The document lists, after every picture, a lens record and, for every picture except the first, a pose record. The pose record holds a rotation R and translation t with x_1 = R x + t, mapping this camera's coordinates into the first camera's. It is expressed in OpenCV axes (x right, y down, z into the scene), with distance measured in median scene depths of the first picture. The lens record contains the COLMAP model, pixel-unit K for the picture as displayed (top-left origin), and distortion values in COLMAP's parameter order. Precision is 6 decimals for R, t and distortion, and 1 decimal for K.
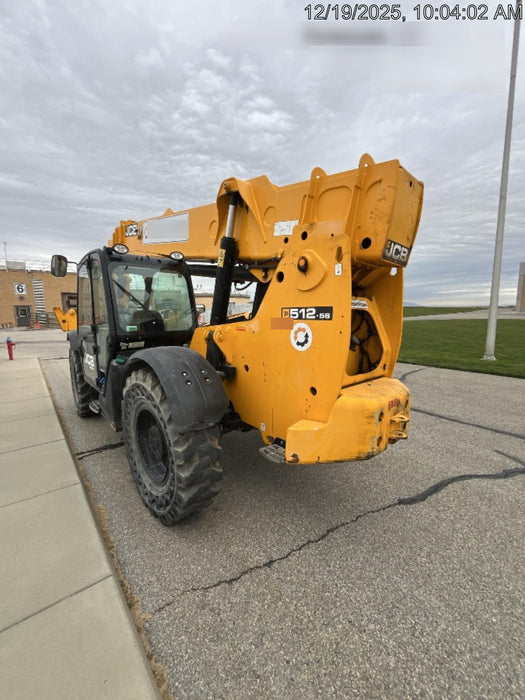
lens RADIAL K [[283.1, 0, 260.9], [0, 283.1, 357.3], [0, 0, 1]] dist [-0.005192, 0.000007]
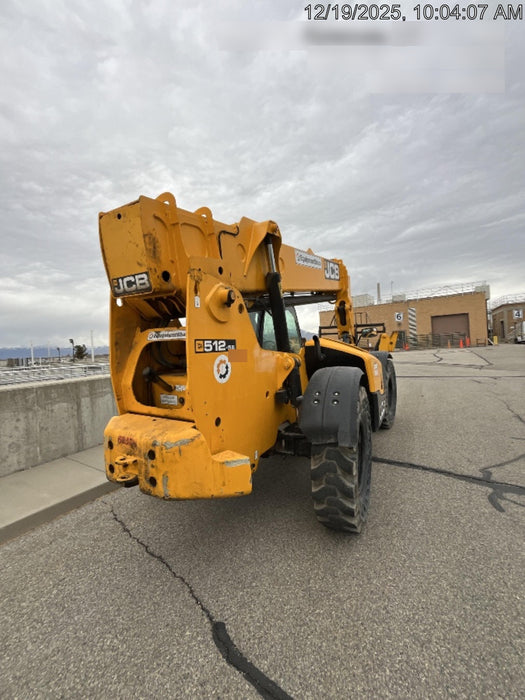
lens RADIAL K [[282.9, 0, 267.2], [0, 282.9, 348.1], [0, 0, 1]] dist [-0.005516, 0.000526]
pose [[0.332072, 0.001686, -0.943253, 1.125740], [-0.098449, 0.994599, -0.032881, -0.125245], [0.938102, 0.103782, 0.330444, 0.797453]]
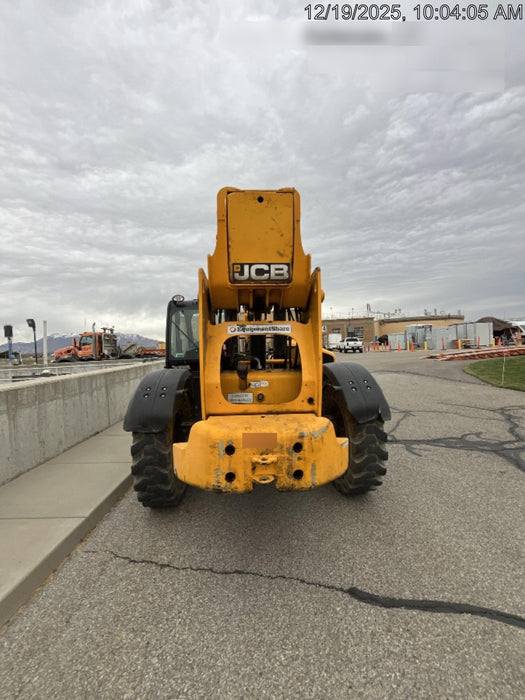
lens RADIAL K [[282.8, 0, 262.5], [0, 282.8, 350.0], [0, 0, 1]] dist [0.001082, 0.000104]
pose [[0.773645, -0.012461, -0.633497, 0.768805], [-0.062683, 0.993397, -0.096091, -0.028685], [0.630511, 0.114050, 0.767756, 0.205204]]
